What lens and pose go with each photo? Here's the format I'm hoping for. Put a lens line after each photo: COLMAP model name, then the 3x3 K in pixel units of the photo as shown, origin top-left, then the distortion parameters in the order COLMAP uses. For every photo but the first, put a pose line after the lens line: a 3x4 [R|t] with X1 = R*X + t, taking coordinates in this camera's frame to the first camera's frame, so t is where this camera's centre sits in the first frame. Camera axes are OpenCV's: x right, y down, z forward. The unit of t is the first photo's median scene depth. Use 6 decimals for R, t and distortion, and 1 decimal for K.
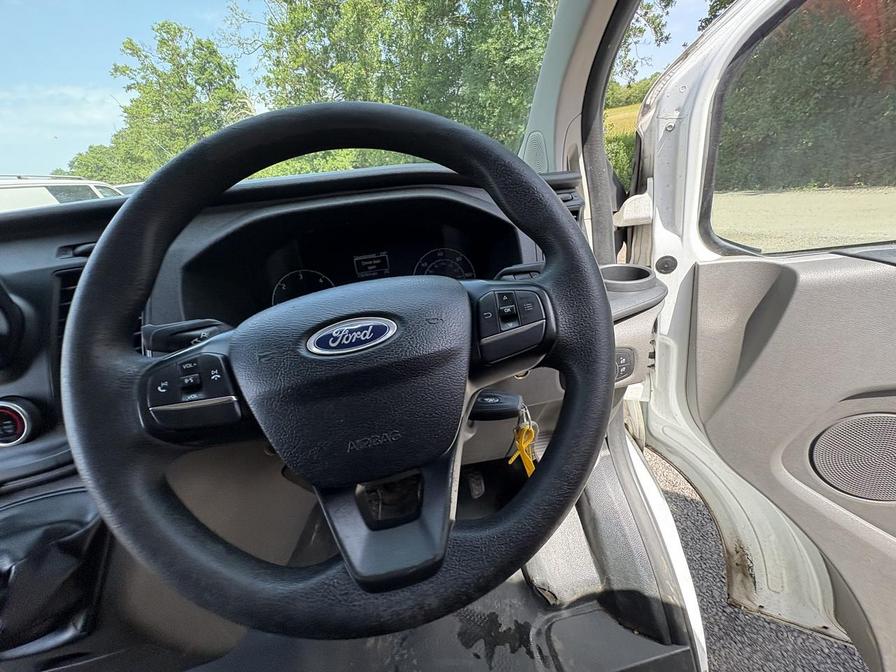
lens RADIAL K [[359.6, 0, 447.0], [0, 359.6, 330.9], [0, 0, 1]] dist [0.000499, -0.000492]
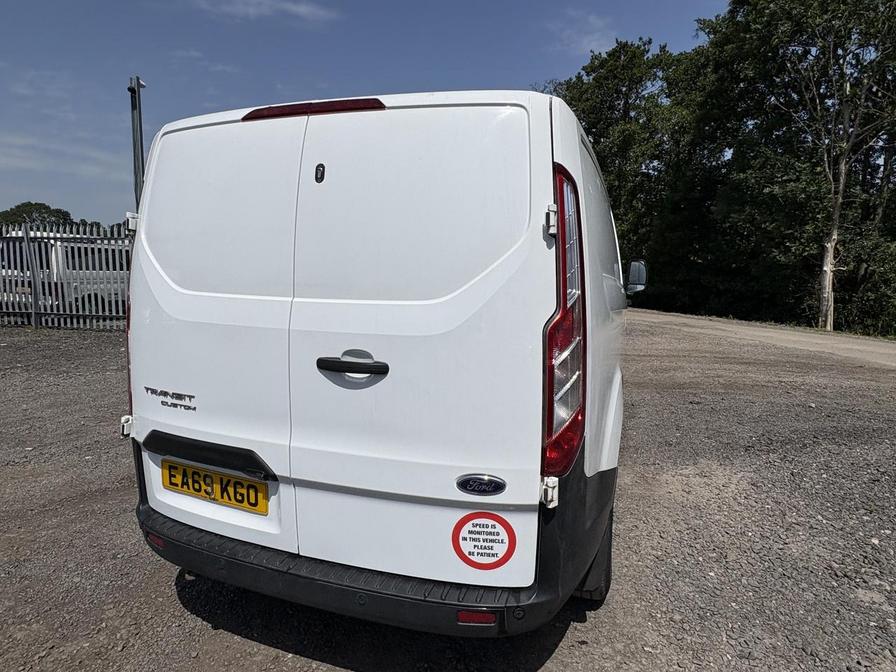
lens RADIAL K [[518.0, 0, 453.2], [0, 518.0, 328.3], [0, 0, 1]] dist [0.024728, -0.000600]
pose [[0.875678, 0.200092, -0.439489, 0.117547], [-0.323211, 0.919050, -0.225568, 0.181629], [0.358779, 0.339573, 0.869464, -0.392392]]
